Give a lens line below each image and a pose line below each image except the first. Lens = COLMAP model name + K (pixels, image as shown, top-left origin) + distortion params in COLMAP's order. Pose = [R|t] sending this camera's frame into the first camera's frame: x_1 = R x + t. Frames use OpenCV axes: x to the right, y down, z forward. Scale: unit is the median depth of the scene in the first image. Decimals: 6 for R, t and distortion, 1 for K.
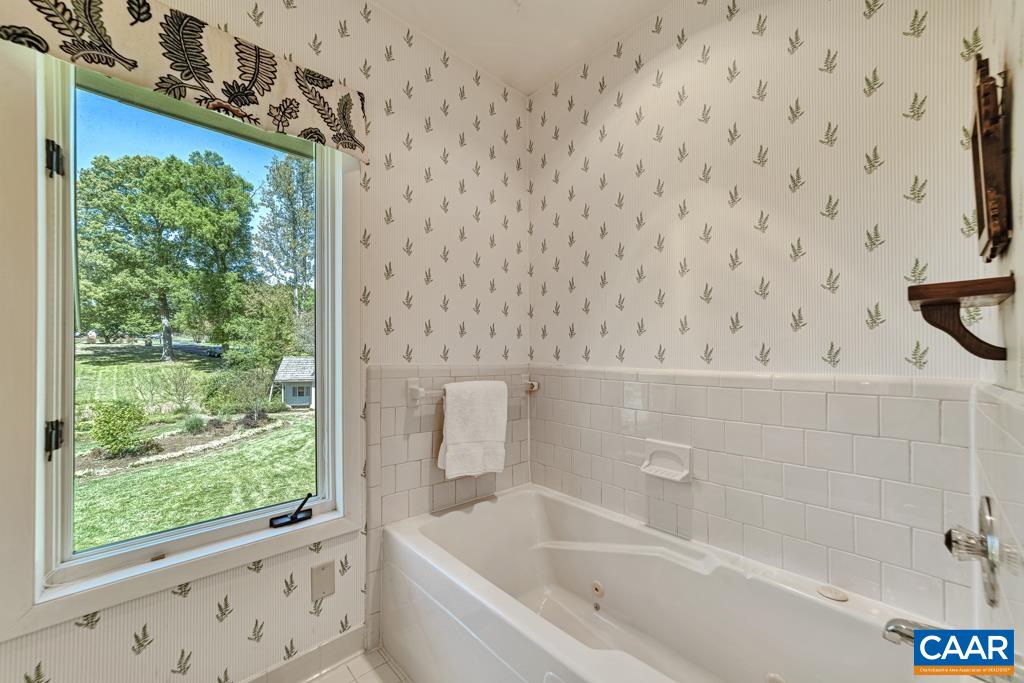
lens RADIAL K [[391.7, 0, 513.8], [0, 391.7, 345.2], [0, 0, 1]] dist [-0.014046, 0.005689]
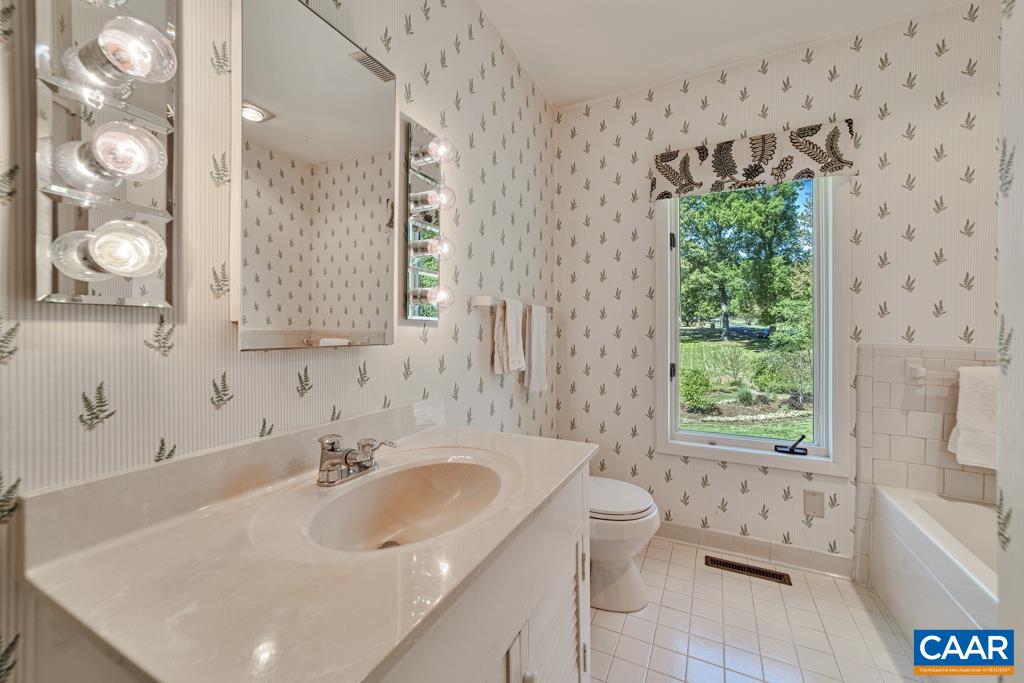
lens RADIAL K [[391.7, 0, 517.0], [0, 391.7, 331.6], [0, 0, 1]] dist [-0.014046, 0.005689]
pose [[0.344761, 0.005009, -0.938677, 0.342321], [0.006294, 0.999951, 0.007647, -0.001287], [0.938669, -0.008544, 0.344713, -0.345799]]
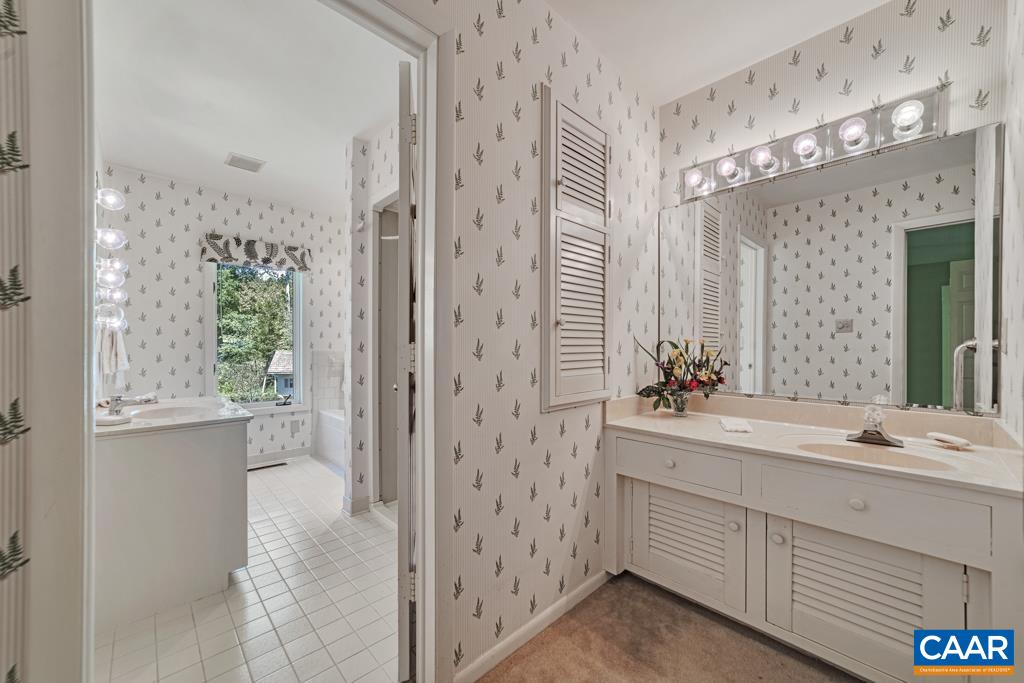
lens RADIAL K [[391.7, 0, 510.0], [0, 391.7, 345.5], [0, 0, 1]] dist [-0.014046, 0.005689]
pose [[0.999951, 0.004767, 0.008634, 0.863923], [-0.004875, 0.999910, 0.012486, -0.016002], [-0.008574, -0.012527, 0.999885, -1.521337]]
